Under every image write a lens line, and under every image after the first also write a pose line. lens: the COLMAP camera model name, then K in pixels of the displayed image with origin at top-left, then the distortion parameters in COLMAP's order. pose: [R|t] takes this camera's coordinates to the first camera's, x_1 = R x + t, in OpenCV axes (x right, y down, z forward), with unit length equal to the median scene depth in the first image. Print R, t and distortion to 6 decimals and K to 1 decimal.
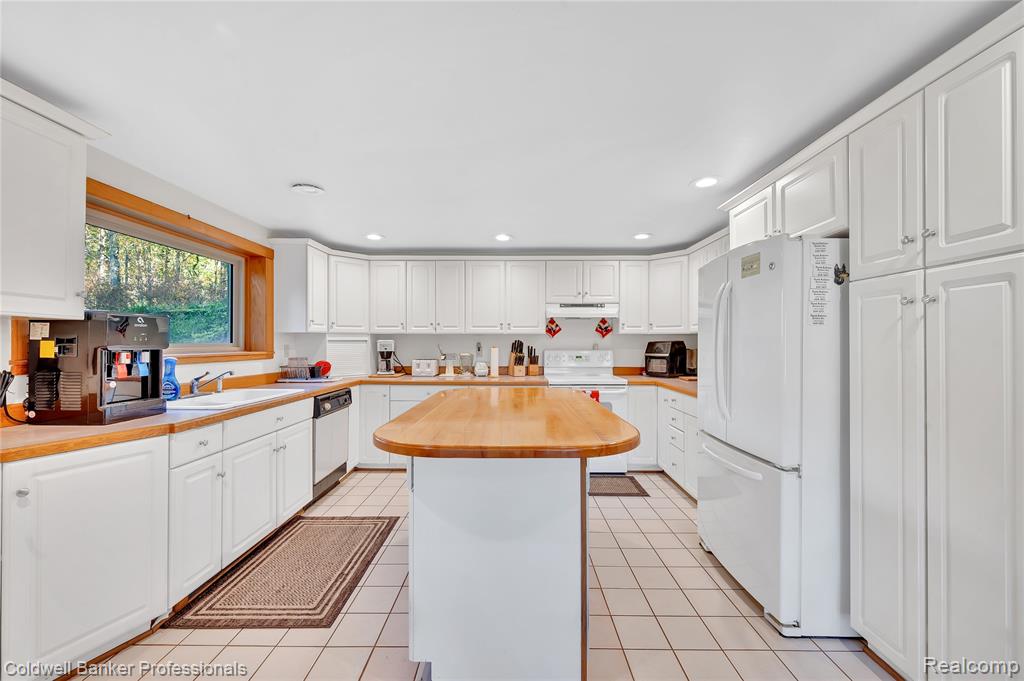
lens RADIAL K [[401.2, 0, 512.3], [0, 401.2, 341.1], [0, 0, 1]] dist [0.001481, -0.000364]
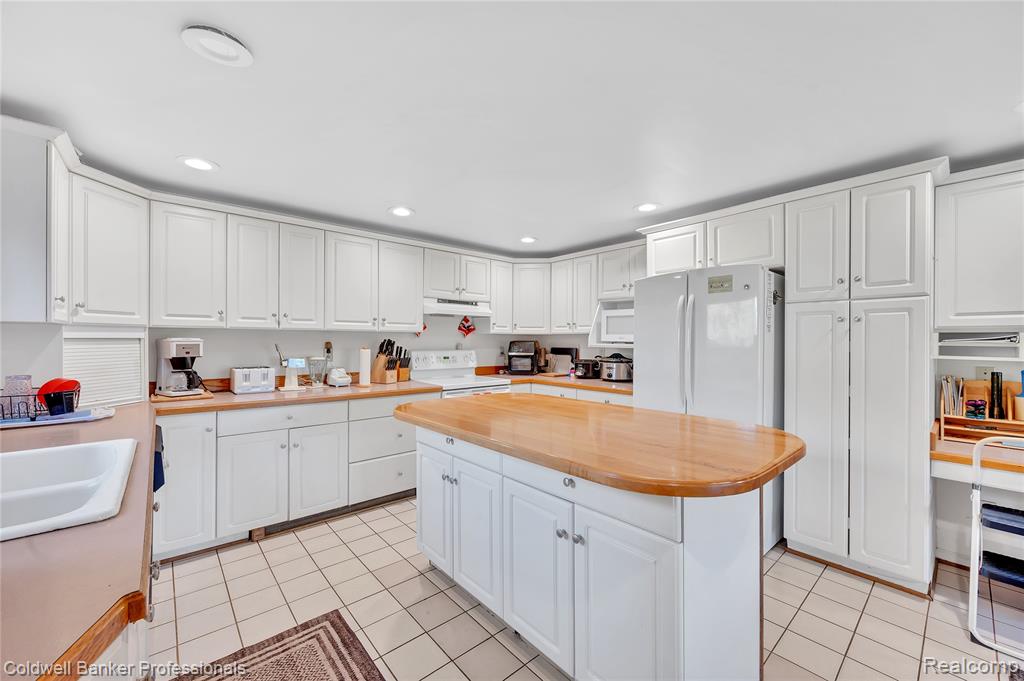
lens RADIAL K [[401.2, 0, 513.0], [0, 401.2, 341.9], [0, 0, 1]] dist [0.001481, -0.000364]
pose [[0.747556, 0.000021, 0.664199, -0.346974], [-0.006286, 0.999955, 0.007042, -0.004479], [-0.664169, -0.009439, 0.747523, 0.222604]]
